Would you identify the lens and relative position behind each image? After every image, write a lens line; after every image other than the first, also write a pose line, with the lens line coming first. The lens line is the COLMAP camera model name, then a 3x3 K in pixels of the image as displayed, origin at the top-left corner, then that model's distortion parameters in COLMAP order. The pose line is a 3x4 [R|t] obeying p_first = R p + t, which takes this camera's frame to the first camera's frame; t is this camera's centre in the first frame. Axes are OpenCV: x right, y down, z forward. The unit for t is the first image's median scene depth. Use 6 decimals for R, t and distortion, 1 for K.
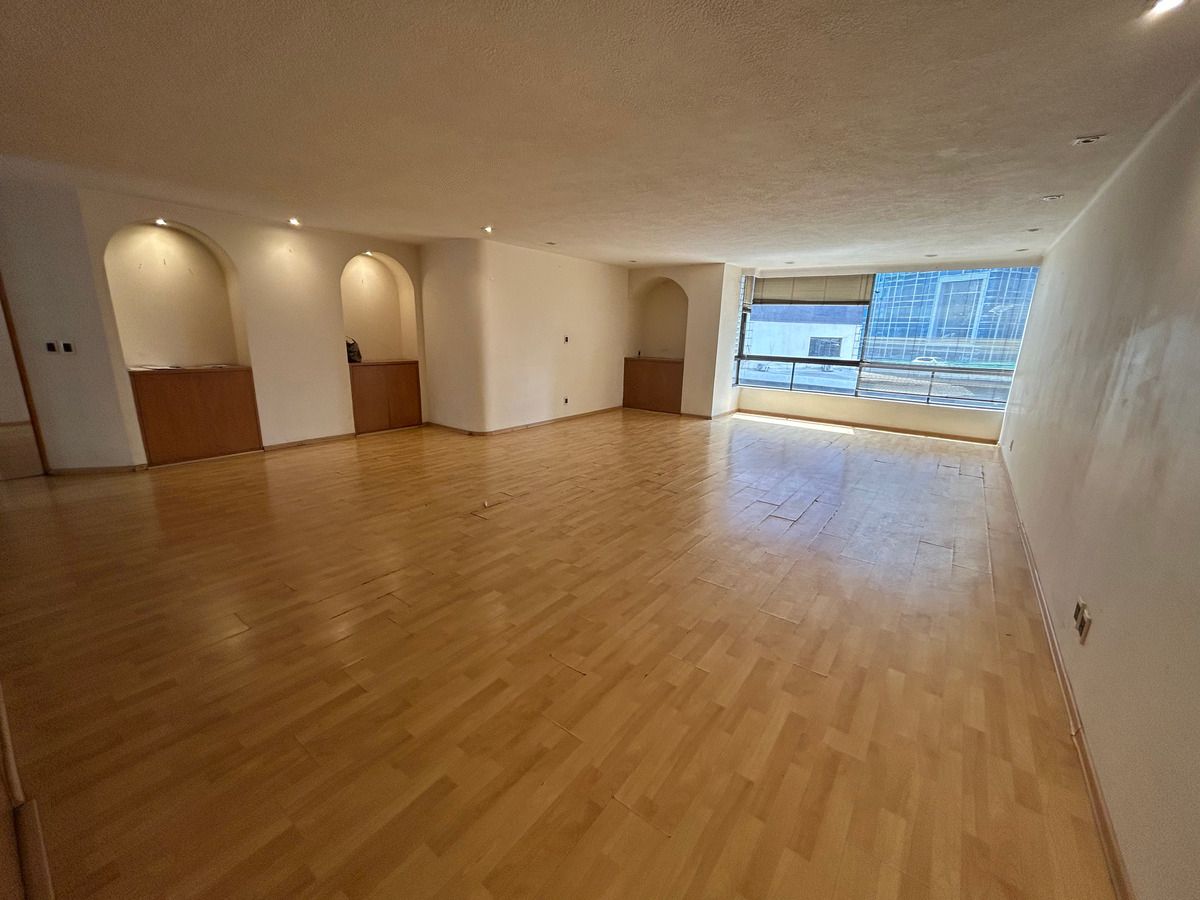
lens RADIAL K [[483.4, 0, 596.8], [0, 483.4, 450.9], [0, 0, 1]] dist [0.000315, 0.000529]
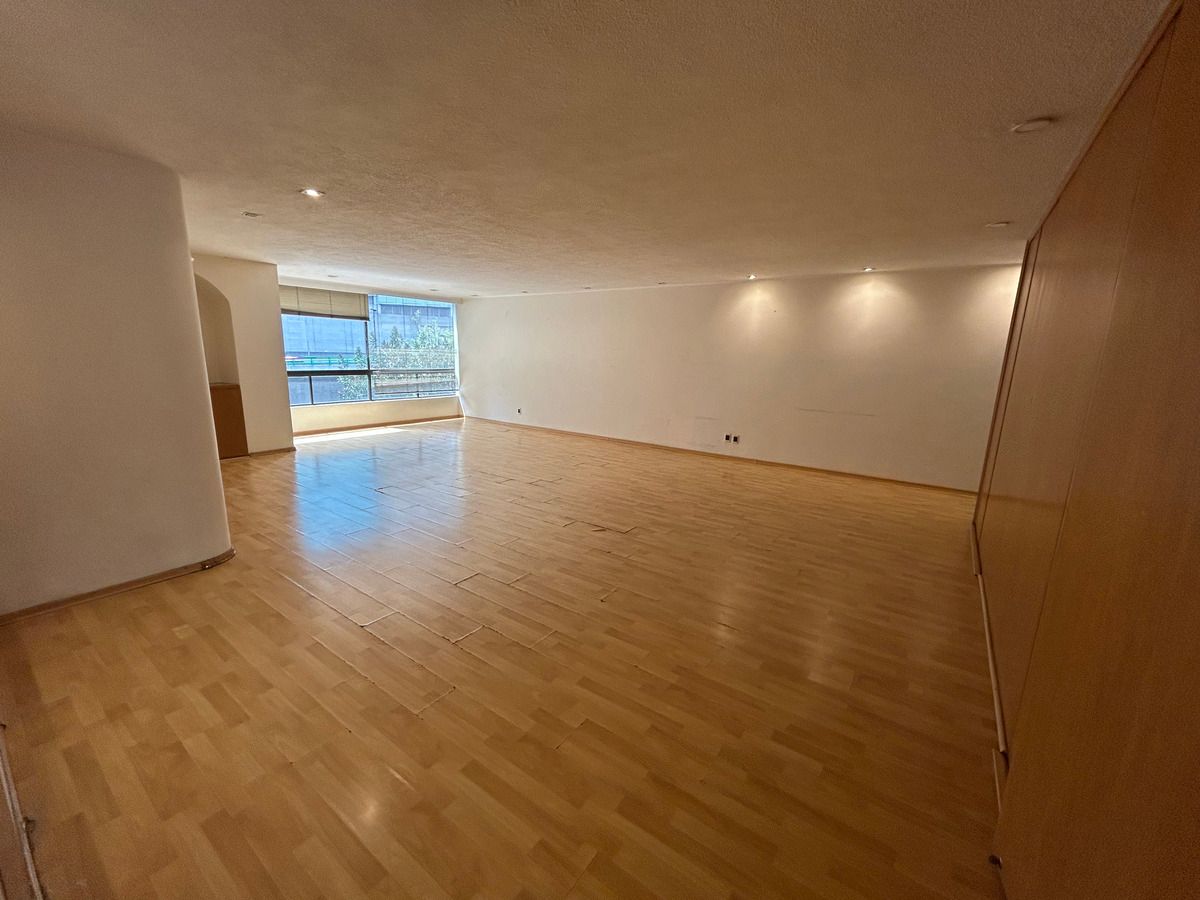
lens RADIAL K [[483.4, 0, 592.4], [0, 483.4, 454.6], [0, 0, 1]] dist [0.000315, 0.000529]
pose [[-0.020868, -0.233683, 0.972089, -1.298278], [0.217758, 0.947895, 0.232541, -0.307627], [-0.975780, 0.216533, 0.031105, 1.037376]]
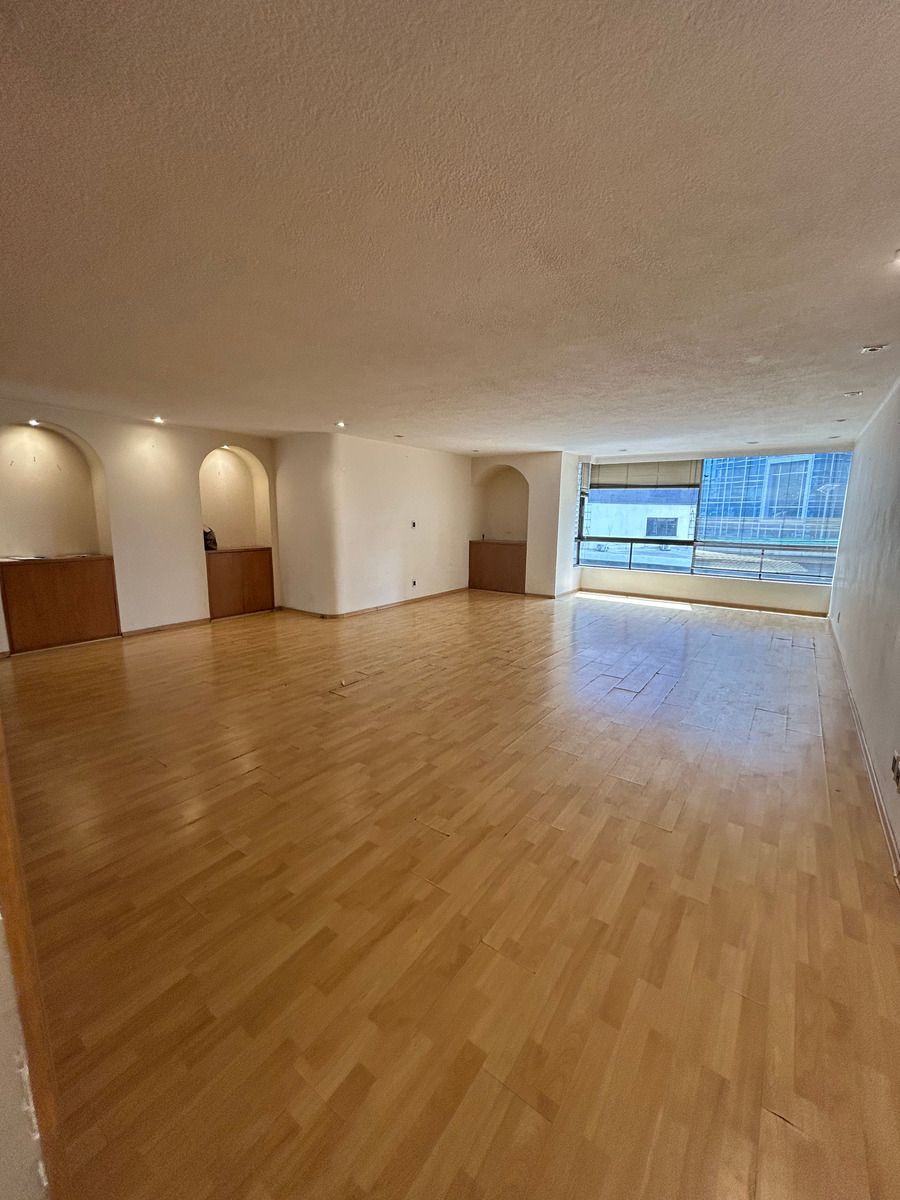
lens RADIAL K [[483.4, 0, 450.1], [0, 483.4, 599.0], [0, 0, 1]] dist [0.000315, 0.000529]
pose [[0.999613, -0.018446, 0.020803, -0.018747], [0.019867, 0.997328, -0.070306, 0.008520], [-0.019451, 0.070692, 0.997309, -0.060234]]
